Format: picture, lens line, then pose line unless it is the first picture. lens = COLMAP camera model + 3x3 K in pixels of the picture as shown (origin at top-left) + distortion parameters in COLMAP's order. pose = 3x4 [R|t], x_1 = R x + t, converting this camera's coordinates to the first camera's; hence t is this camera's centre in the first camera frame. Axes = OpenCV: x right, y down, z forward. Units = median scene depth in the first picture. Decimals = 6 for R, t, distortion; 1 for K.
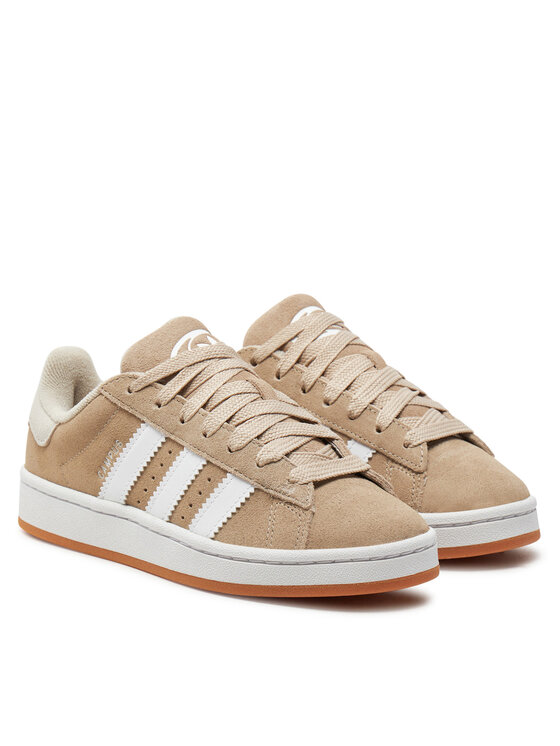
lens RADIAL K [[2196.5, 0, 280.0], [0, 2196.5, 373.0], [0, 0, 1]] dist [-0.008499, -0.070646]
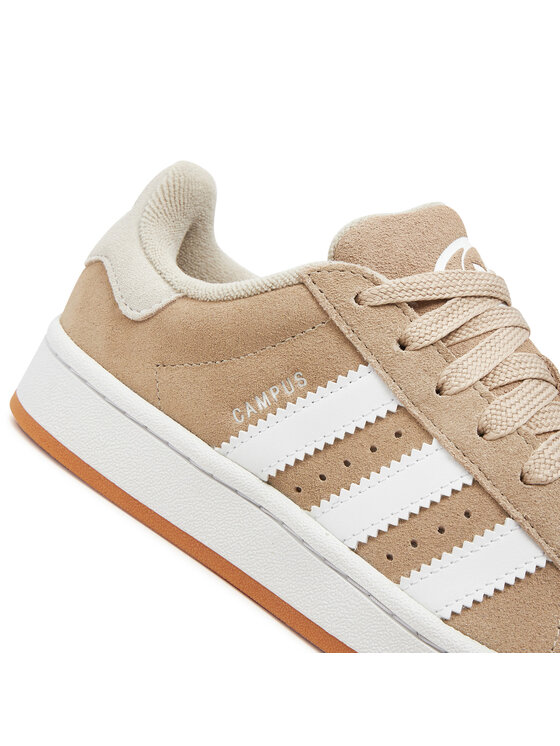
lens RADIAL K [[1211.0, 0, 280.0], [0, 1211.0, 373.0], [0, 0, 1]] dist [0.122942, -0.002567]
pose [[0.848506, 0.330101, 0.413606, -0.206840], [-0.374363, 0.926851, 0.028275, 0.024115], [-0.374018, -0.178830, 0.910017, 0.728313]]
